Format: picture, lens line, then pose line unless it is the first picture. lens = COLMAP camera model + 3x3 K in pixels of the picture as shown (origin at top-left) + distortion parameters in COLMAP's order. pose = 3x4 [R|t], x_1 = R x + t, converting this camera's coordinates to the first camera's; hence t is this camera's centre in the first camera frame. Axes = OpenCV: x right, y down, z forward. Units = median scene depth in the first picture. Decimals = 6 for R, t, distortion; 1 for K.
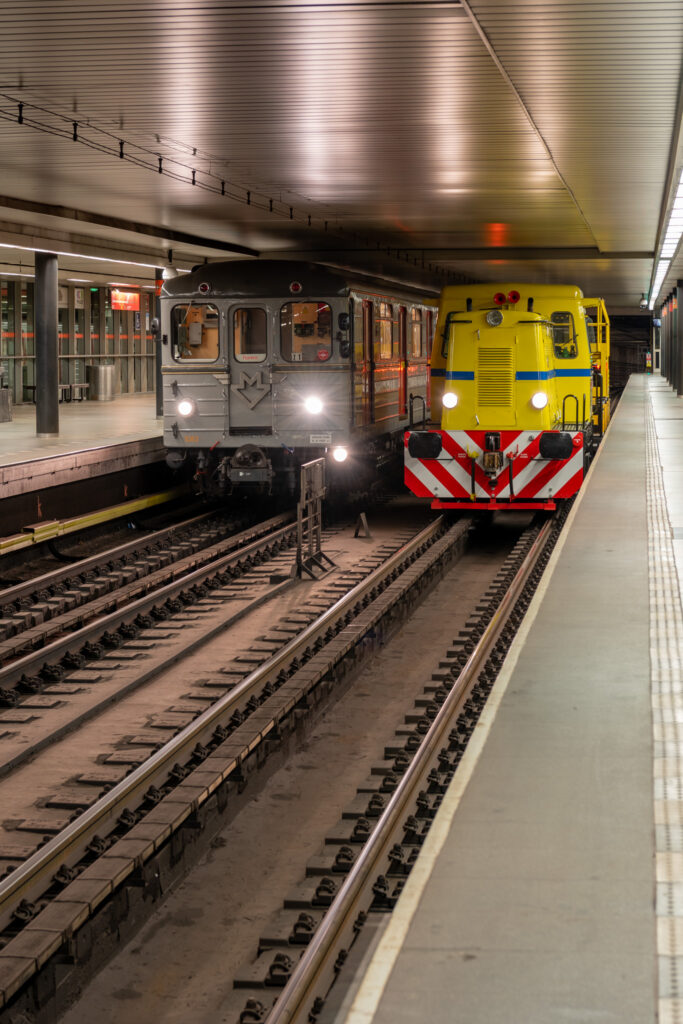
lens RADIAL K [[2058.9, 0, 341.5], [0, 2058.9, 512.0], [0, 0, 1]] dist [-0.047247, -0.064039]
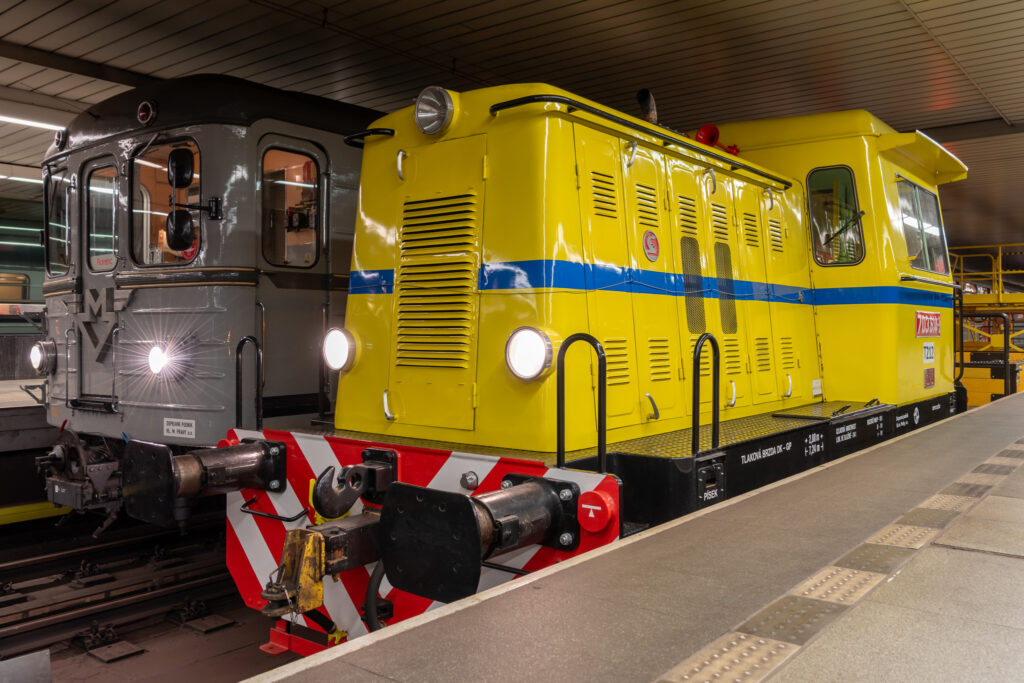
lens RADIAL K [[840.7, 0, 512.0], [0, 840.7, 341.5], [0, 0, 1]] dist [0.001806, -0.002580]
pose [[0.862000, 0.009924, -0.506810, 0.152756], [-0.043409, 0.997581, -0.054297, -0.048063], [0.505045, 0.068805, 0.860346, 0.872394]]
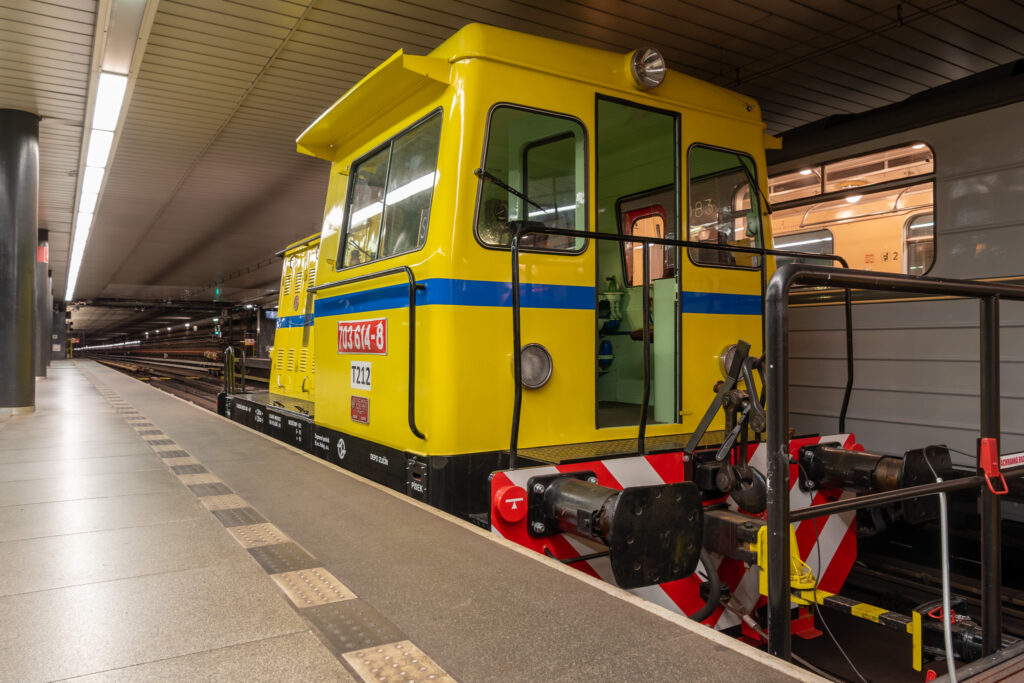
lens RADIAL K [[733.1, 0, 512.0], [0, 733.1, 341.5], [0, 0, 1]] dist [0.005411, 0.001368]
pose [[-0.767374, -0.003071, -0.641193, 0.176896], [-0.051168, 0.997093, 0.056462, -0.062169], [0.639155, 0.076136, -0.765300, 1.048291]]
